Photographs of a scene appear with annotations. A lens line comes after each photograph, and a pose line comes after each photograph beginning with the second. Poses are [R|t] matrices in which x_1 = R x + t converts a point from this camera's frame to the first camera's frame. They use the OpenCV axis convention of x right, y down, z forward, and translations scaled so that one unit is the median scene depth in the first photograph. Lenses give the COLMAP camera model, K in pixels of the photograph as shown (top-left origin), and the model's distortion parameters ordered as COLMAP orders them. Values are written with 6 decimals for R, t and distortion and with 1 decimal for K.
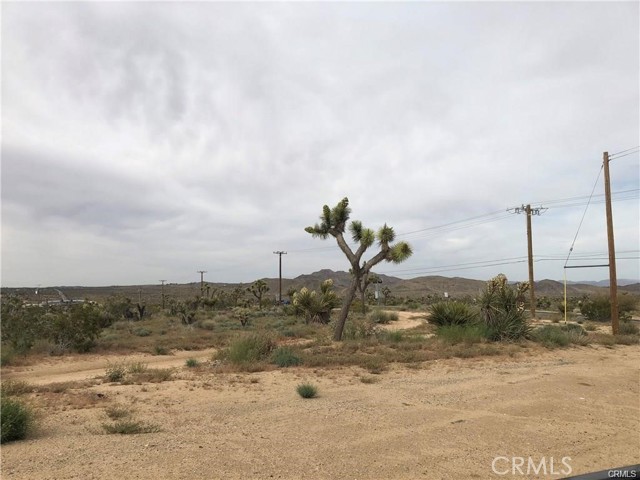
lens RADIAL K [[520.7, 0, 322.4], [0, 520.7, 213.5], [0, 0, 1]] dist [0.004606, 0.003988]
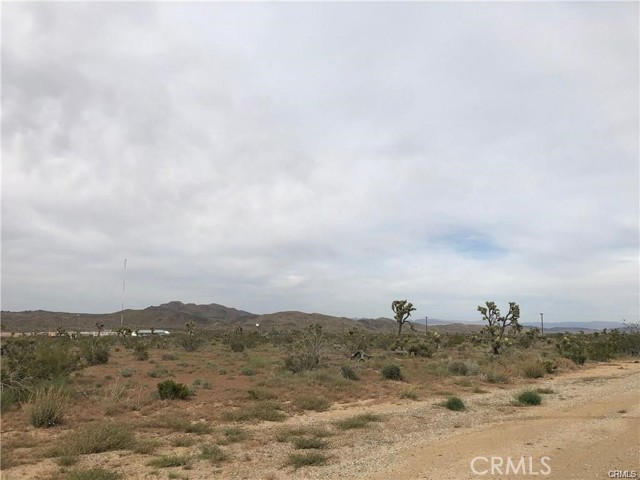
lens RADIAL K [[520.7, 0, 322.4], [0, 520.7, 213.5], [0, 0, 1]] dist [0.004606, 0.003988]
pose [[0.953152, 0.083647, 0.290695, -0.055123], [-0.065345, 0.995253, -0.072127, -0.016263], [-0.295348, 0.049752, 0.954093, -0.111562]]
